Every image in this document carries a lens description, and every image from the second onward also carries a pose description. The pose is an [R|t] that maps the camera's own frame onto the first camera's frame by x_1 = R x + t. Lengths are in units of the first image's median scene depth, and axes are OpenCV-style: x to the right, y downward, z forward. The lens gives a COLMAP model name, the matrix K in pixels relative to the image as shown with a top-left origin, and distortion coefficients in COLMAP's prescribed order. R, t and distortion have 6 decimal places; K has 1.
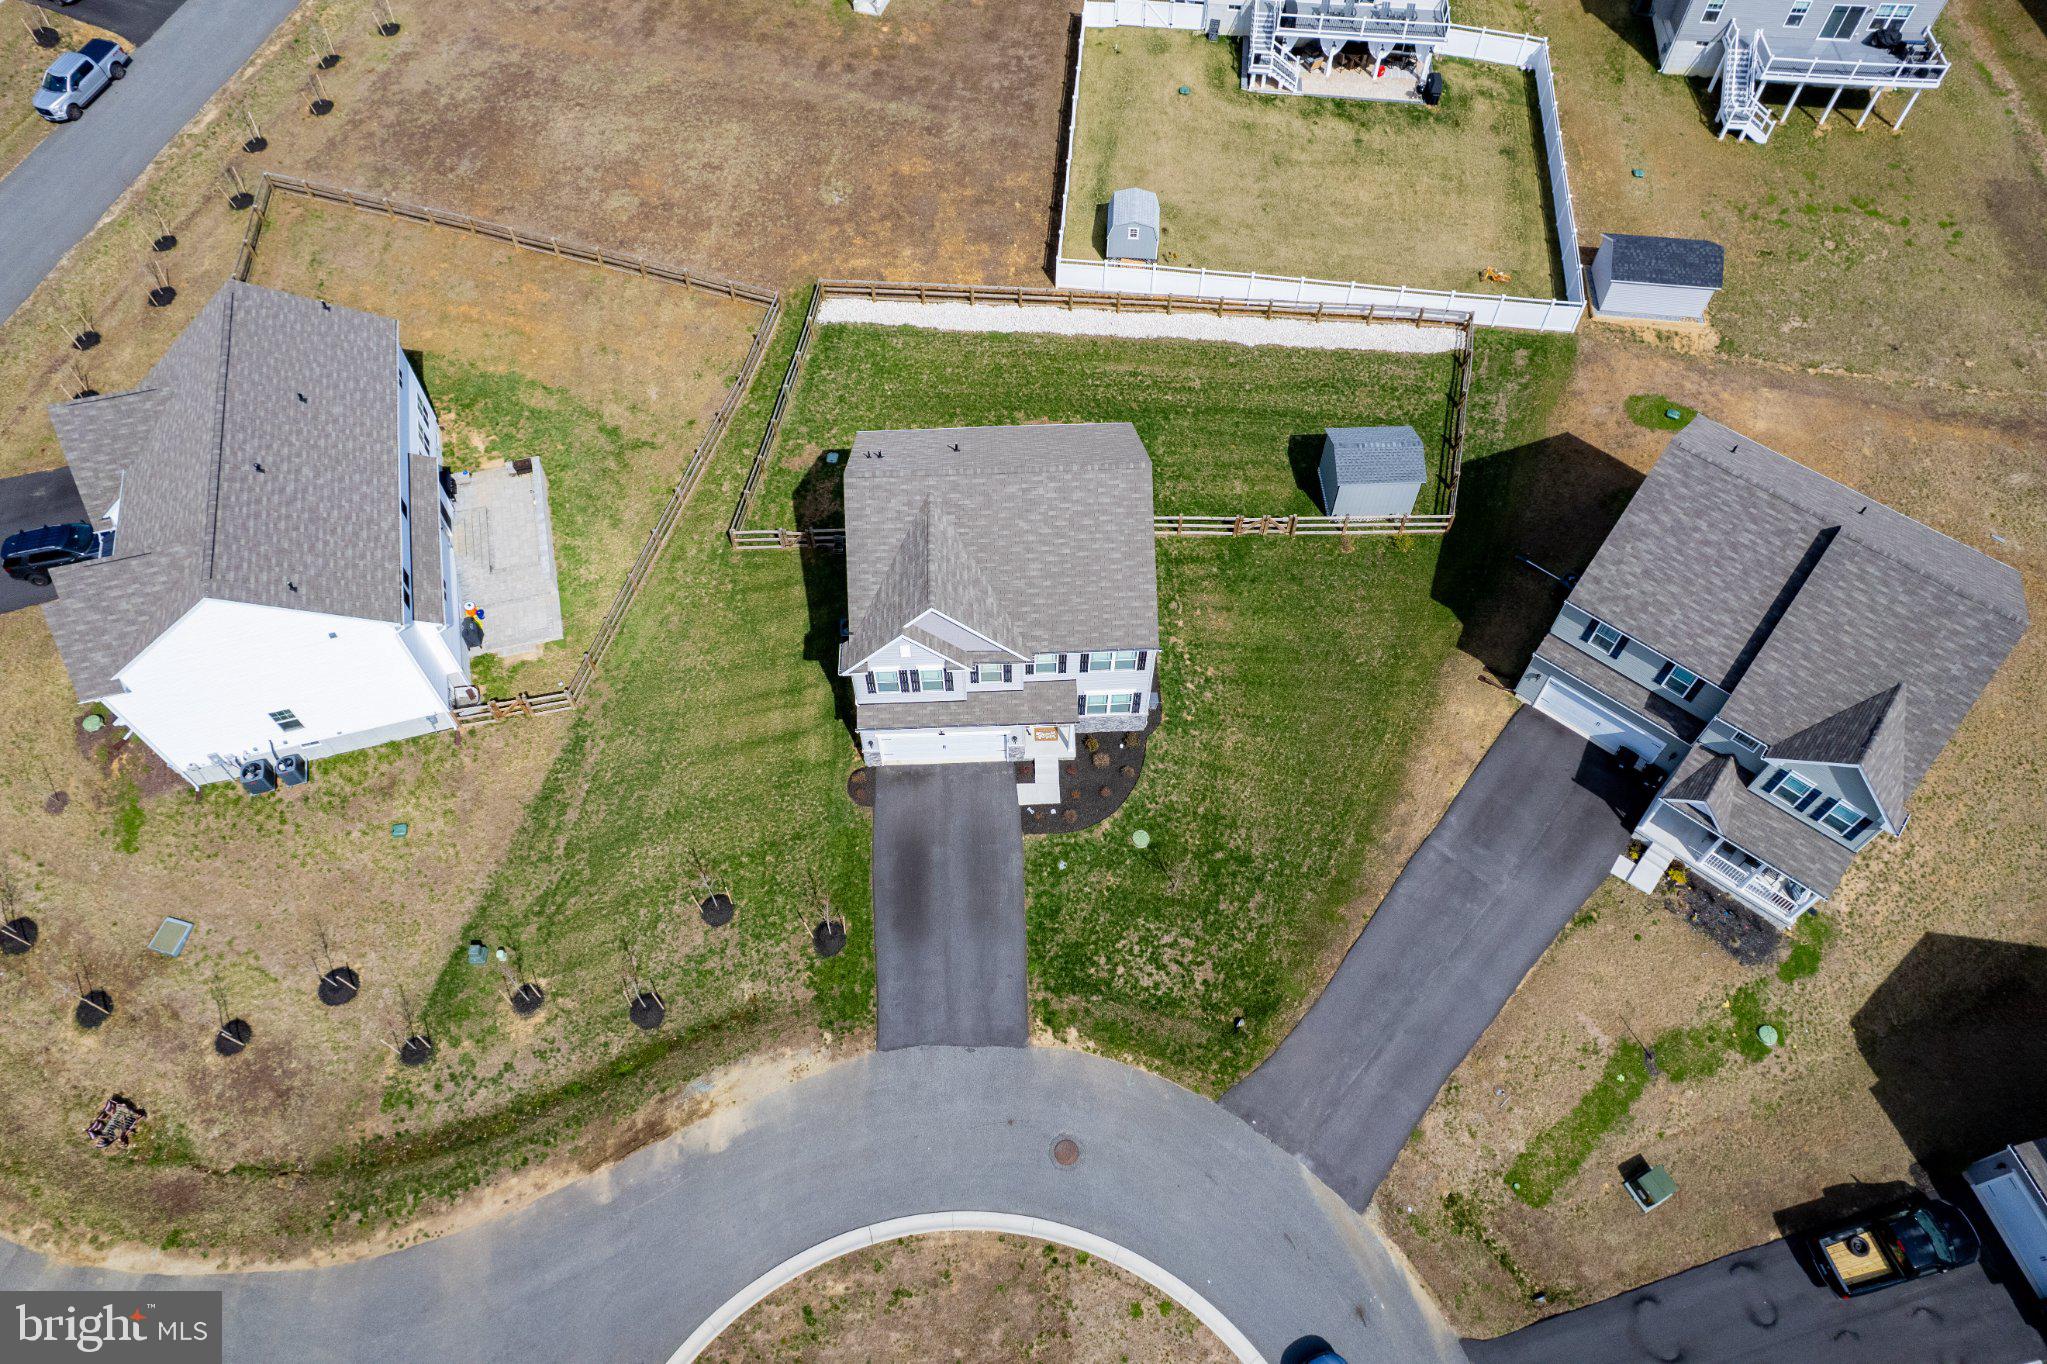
lens RADIAL K [[1306.4, 0, 1025.4], [0, 1306.4, 683.3], [0, 0, 1]] dist [-0.064414, 0.046036]
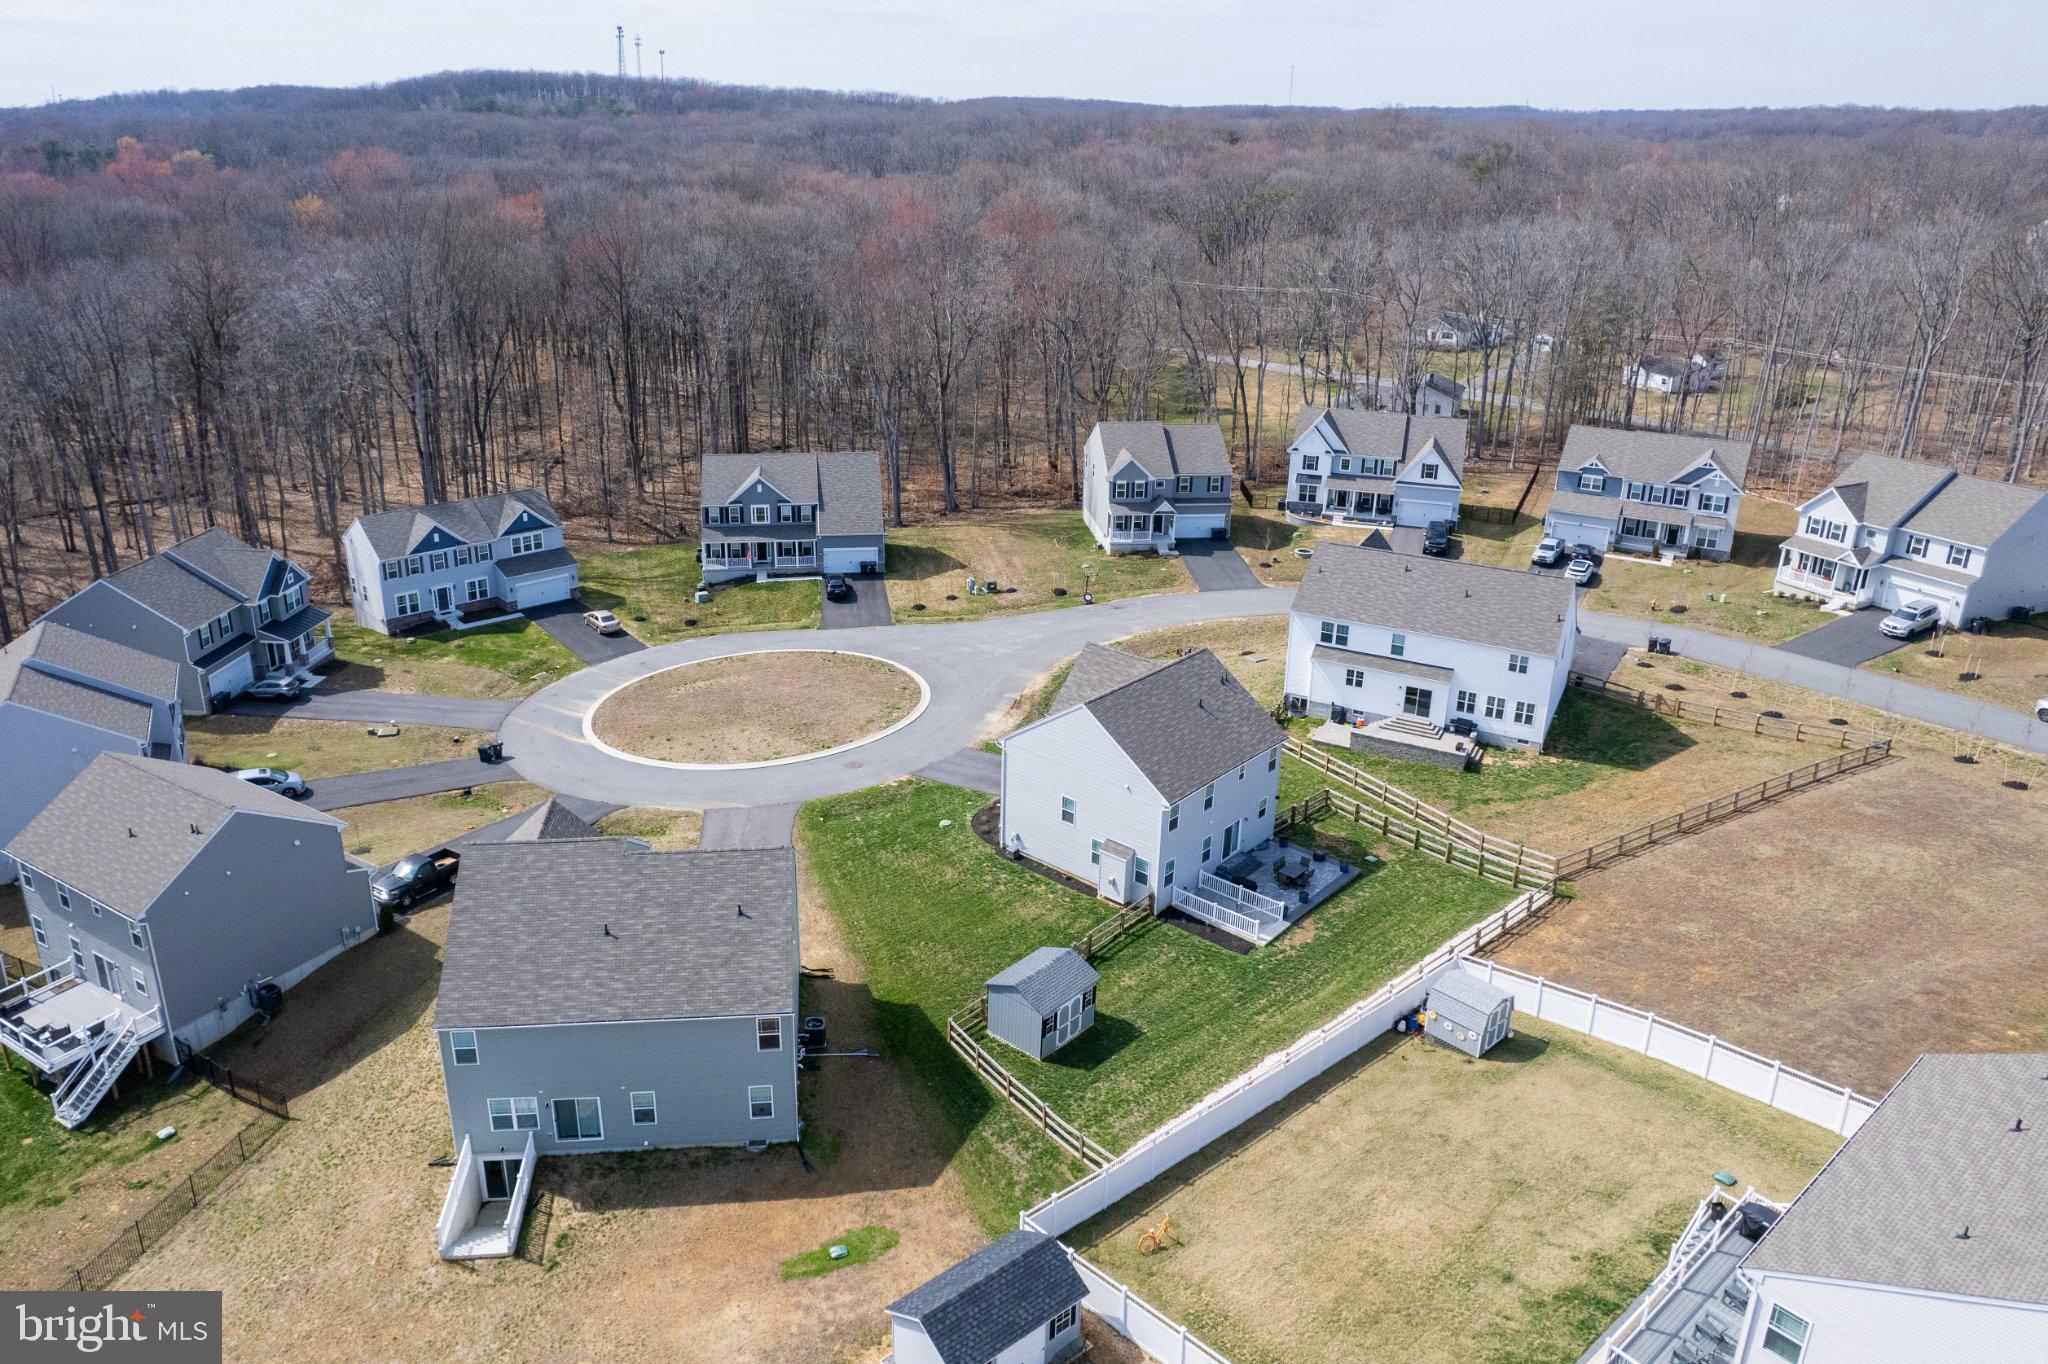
lens RADIAL K [[1423.8, 0, 969.9], [0, 1423.8, 627.9], [0, 0, 1]] dist [-0.061088, 0.033760]
pose [[-0.704179, 0.232975, -0.670712, 1.083528], [-0.603040, 0.302403, 0.738171, -1.138997], [0.374800, 0.924270, -0.072453, 0.908671]]
